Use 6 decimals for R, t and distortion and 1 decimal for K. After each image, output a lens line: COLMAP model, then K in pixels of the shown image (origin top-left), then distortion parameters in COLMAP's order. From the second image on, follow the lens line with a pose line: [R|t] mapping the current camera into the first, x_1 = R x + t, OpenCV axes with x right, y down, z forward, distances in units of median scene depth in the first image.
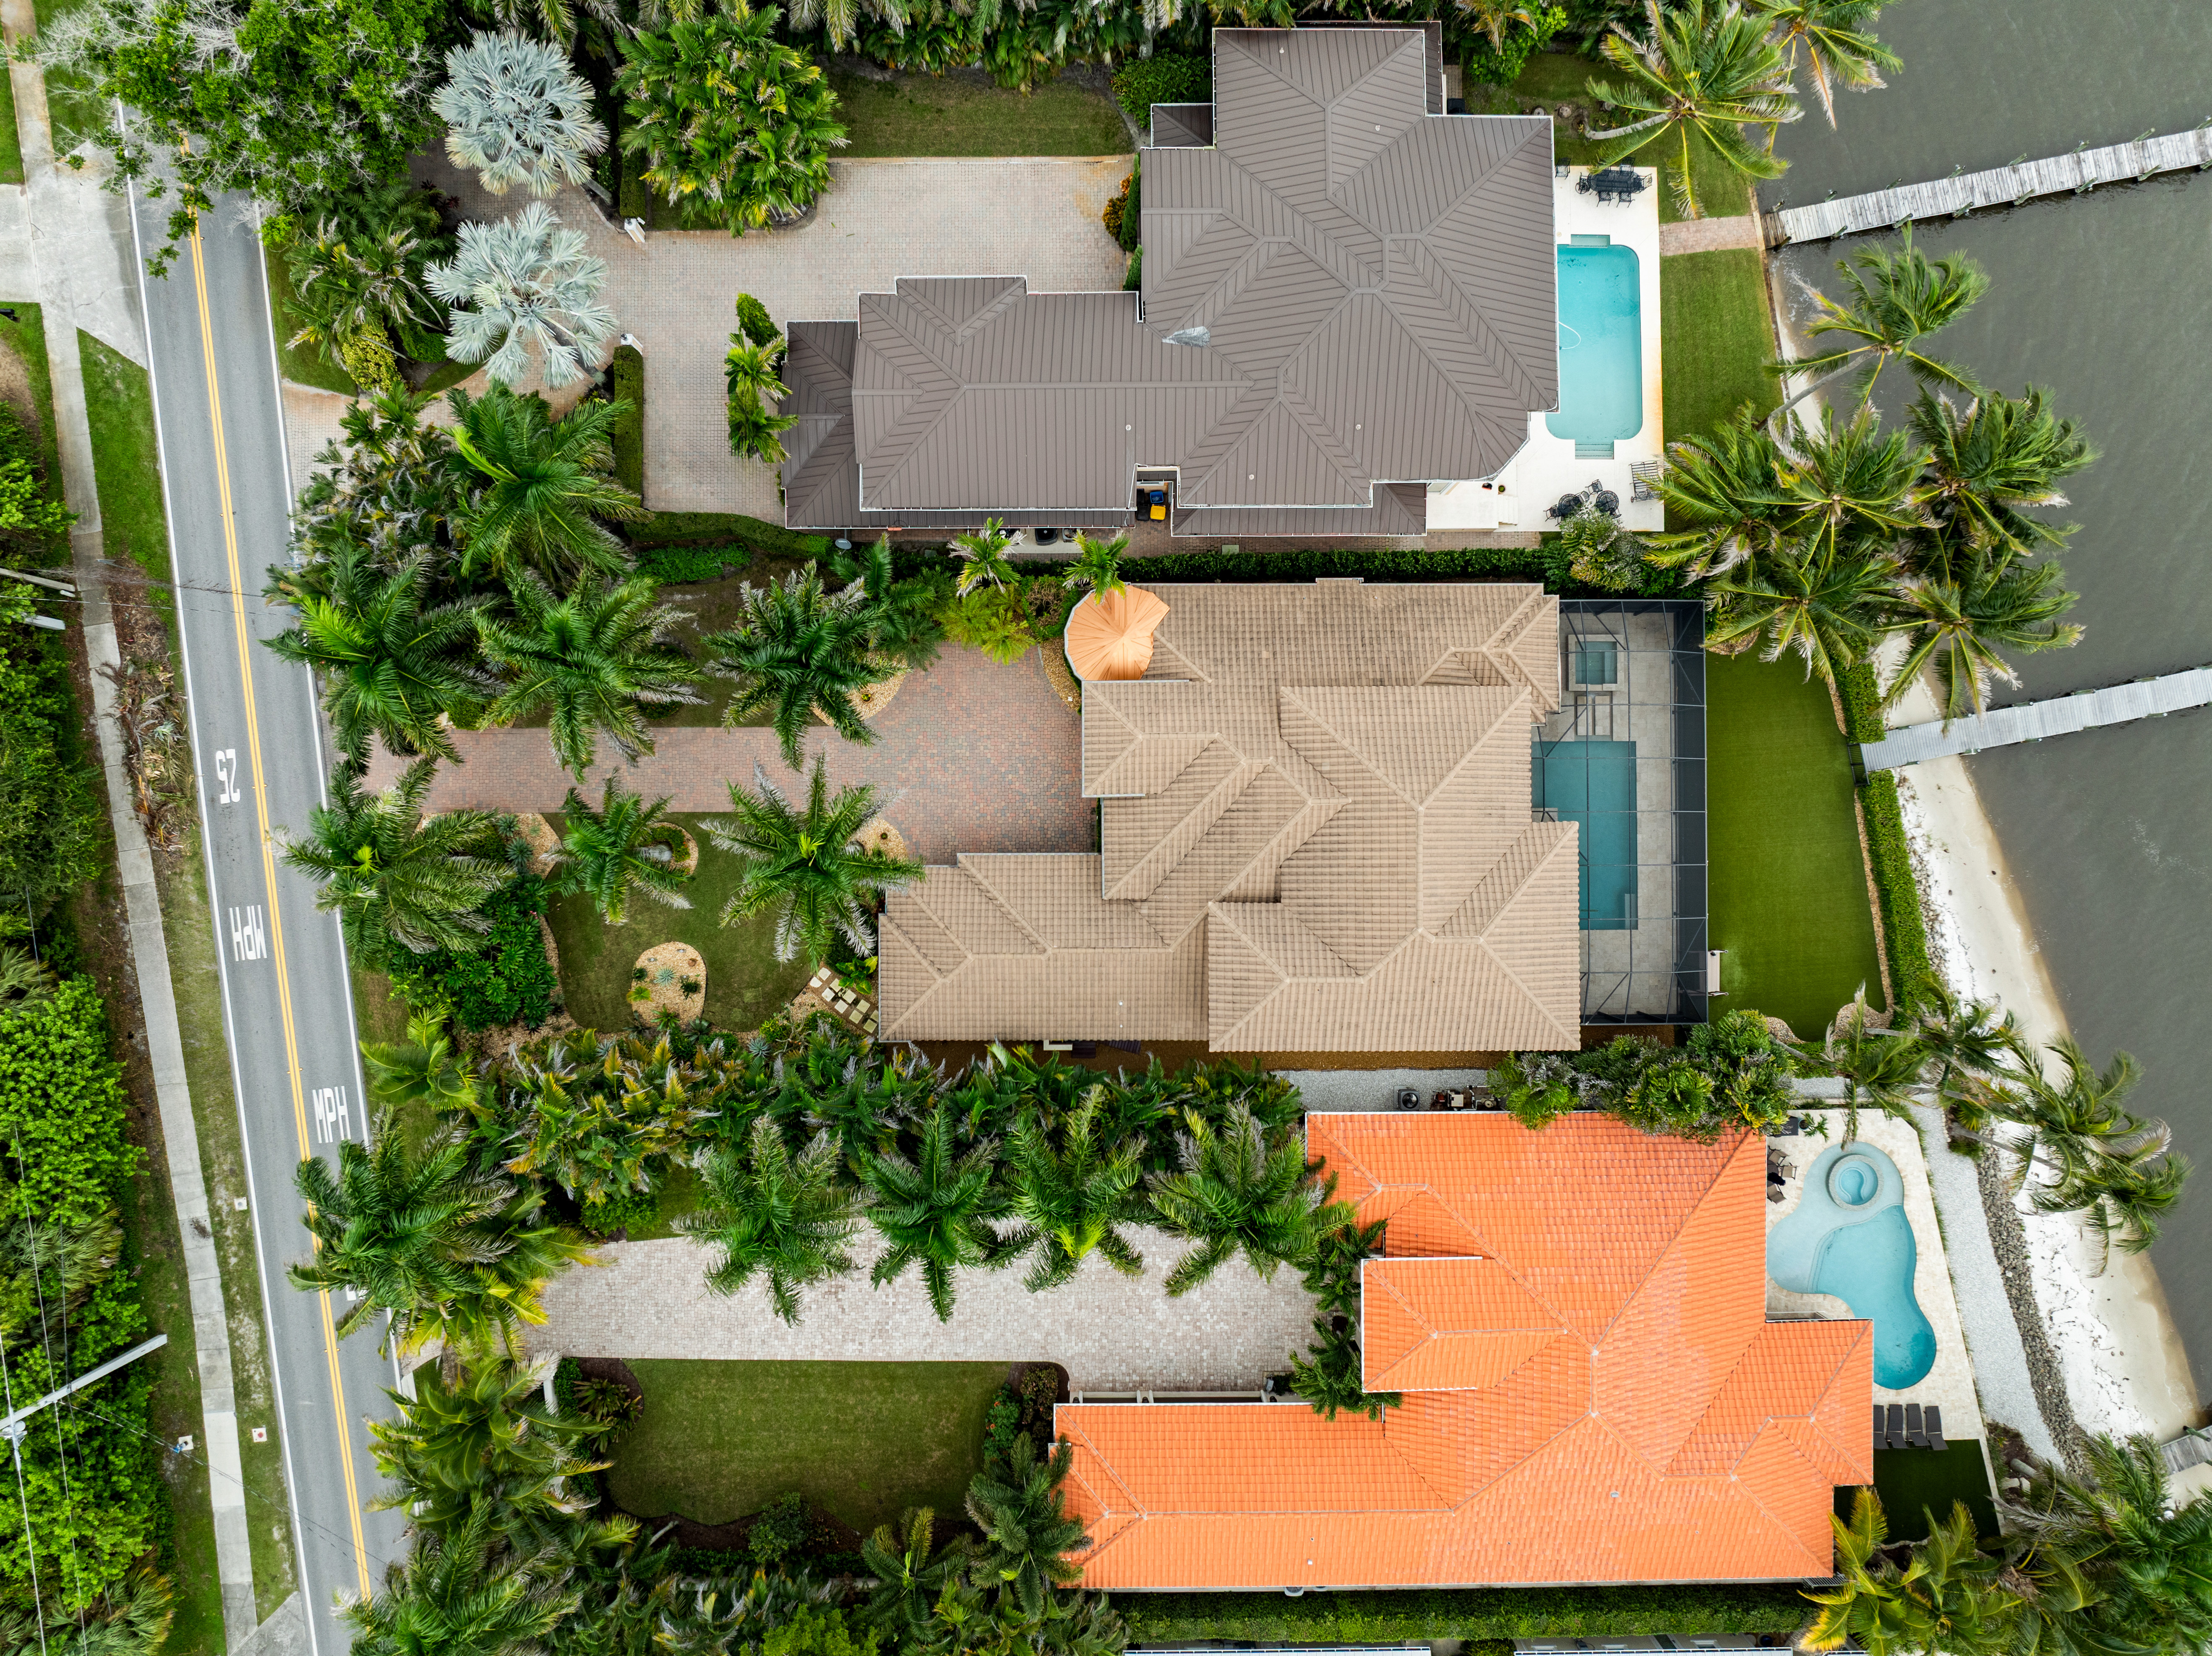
lens RADIAL K [[1513.3, 0, 1106.0], [0, 1513.3, 828.0], [0, 0, 1]] dist [-0.047024, 0.035074]
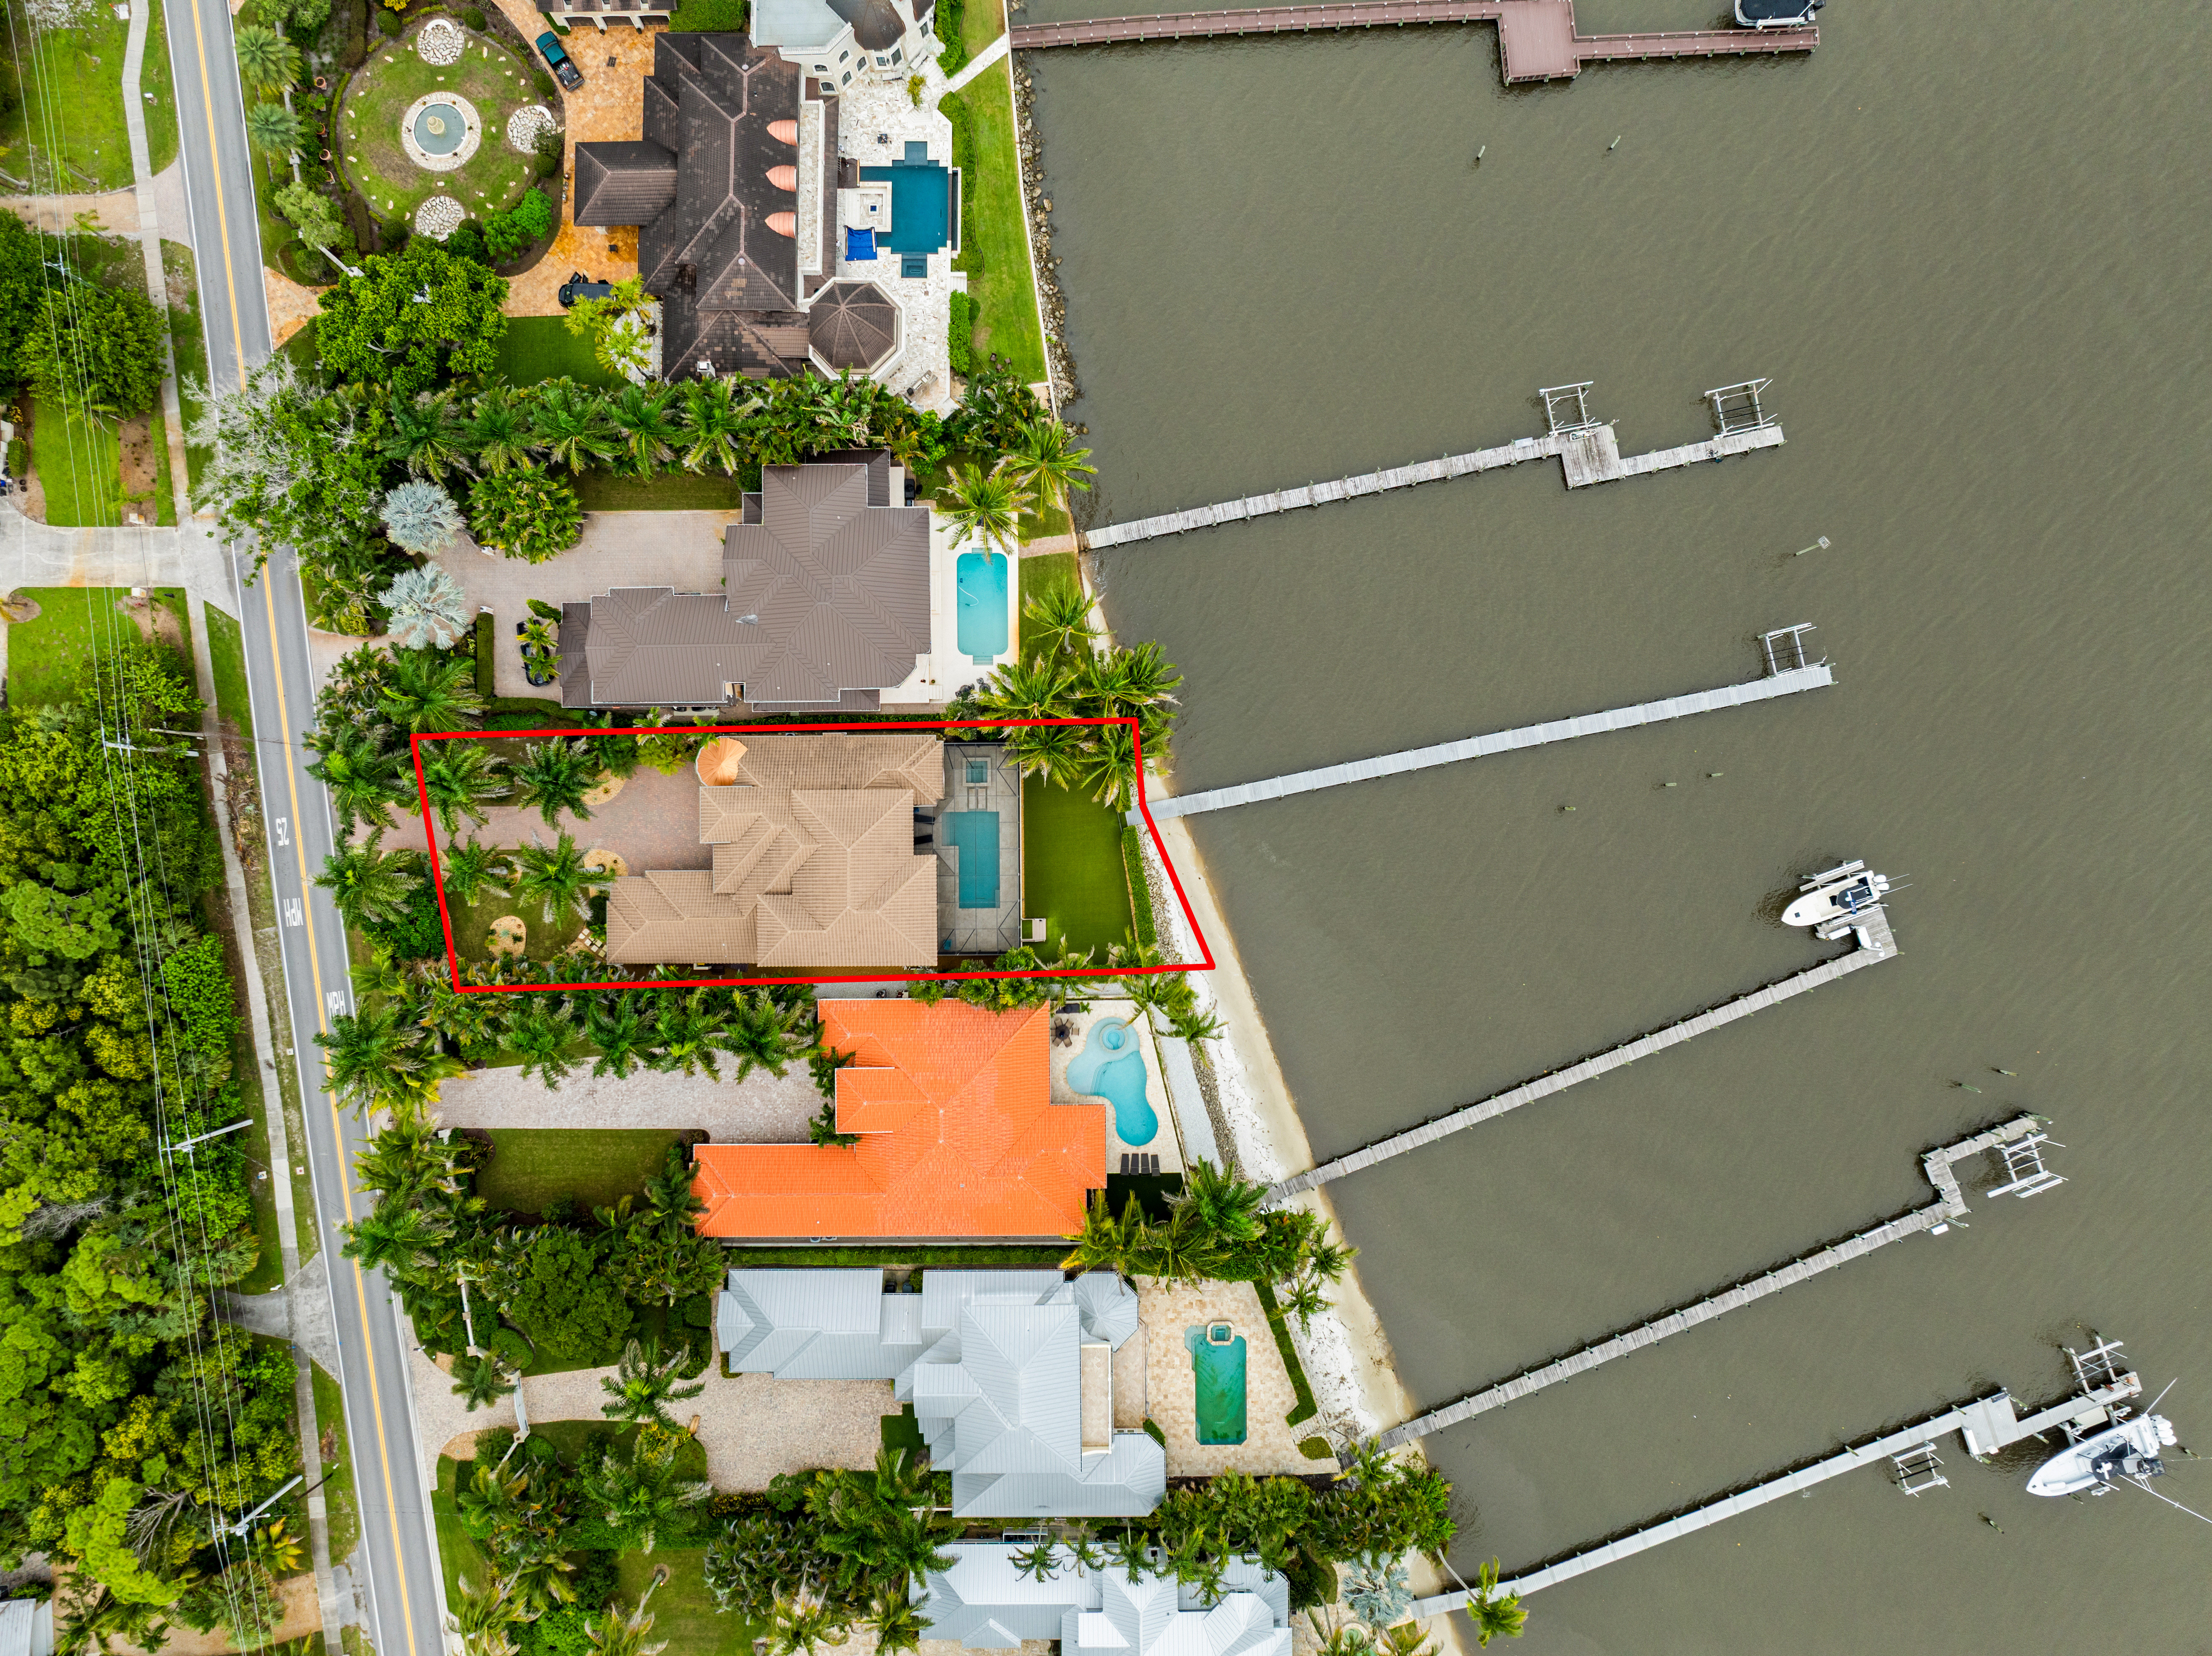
lens RADIAL K [[1529.3, 0, 1106.0], [0, 1529.3, 828.0], [0, 0, 1]] dist [-0.005129, -0.034581]
pose [[0.999927, -0.003573, -0.011574, 0.537751], [0.003621, 0.999985, 0.004103, -0.046399], [0.011559, -0.004145, 0.999925, -1.026624]]
